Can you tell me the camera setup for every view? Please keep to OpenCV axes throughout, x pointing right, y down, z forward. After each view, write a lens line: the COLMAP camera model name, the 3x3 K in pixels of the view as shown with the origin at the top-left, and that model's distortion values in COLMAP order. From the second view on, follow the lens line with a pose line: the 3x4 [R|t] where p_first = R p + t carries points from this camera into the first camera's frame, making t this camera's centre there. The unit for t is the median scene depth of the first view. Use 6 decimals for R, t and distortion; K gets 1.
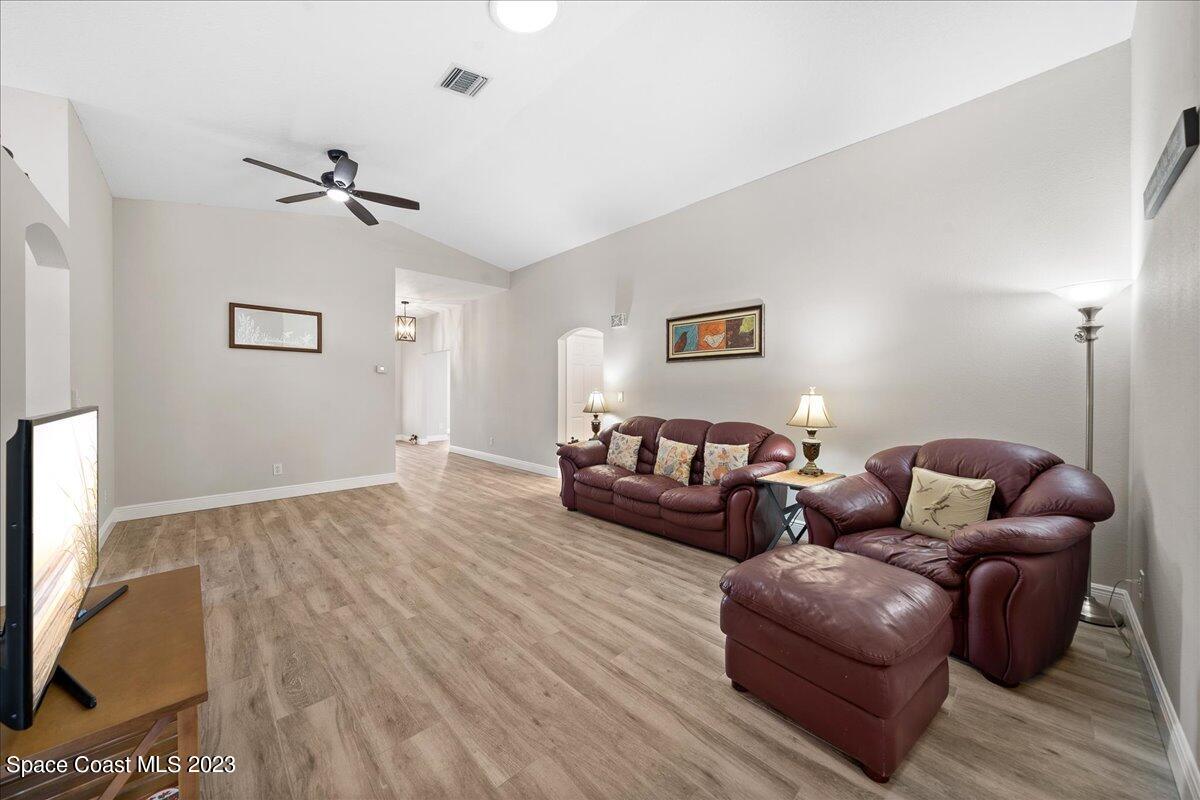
lens RADIAL K [[420.6, 0, 593.5], [0, 420.6, 394.9], [0, 0, 1]] dist [-0.005245, -0.000114]
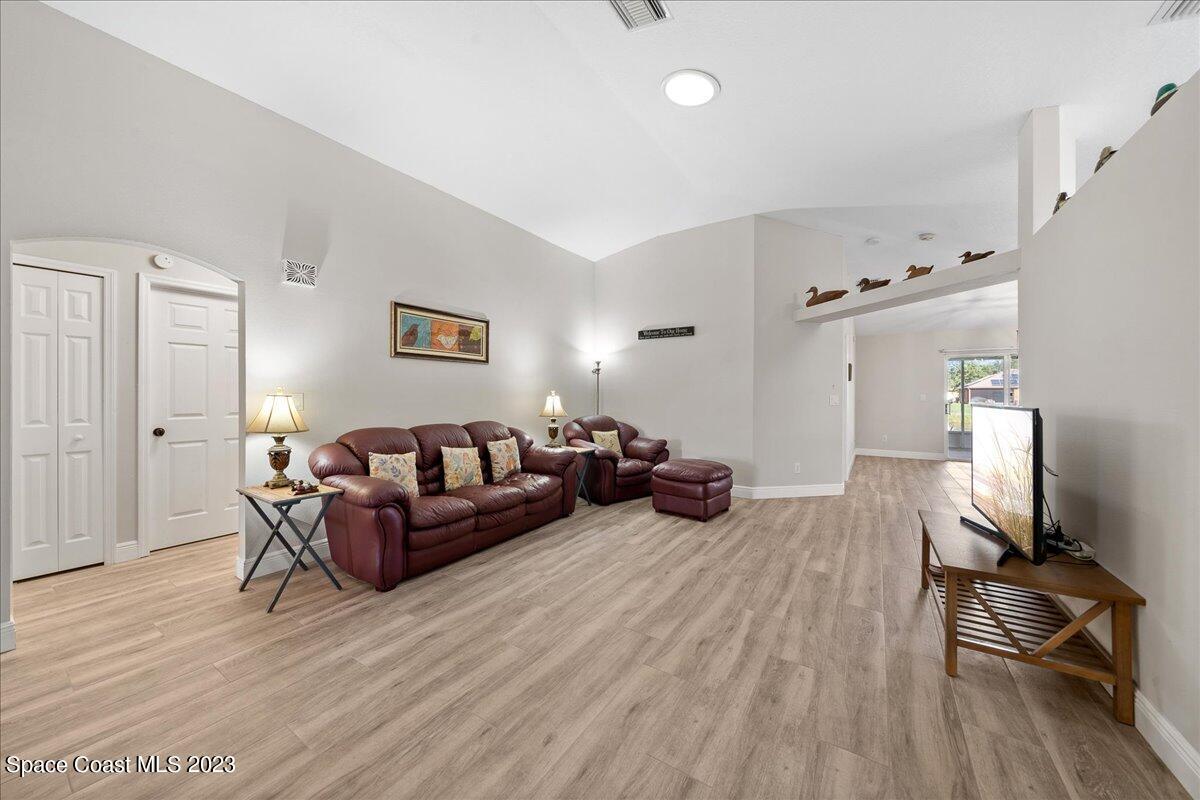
lens RADIAL K [[420.6, 0, 600.6], [0, 420.6, 394.6], [0, 0, 1]] dist [-0.005245, -0.000114]
pose [[-0.234685, -0.004128, 0.972063, -1.044022], [0.004919, 0.999973, 0.005434, -0.012709], [-0.972059, 0.006057, -0.234658, 1.230711]]
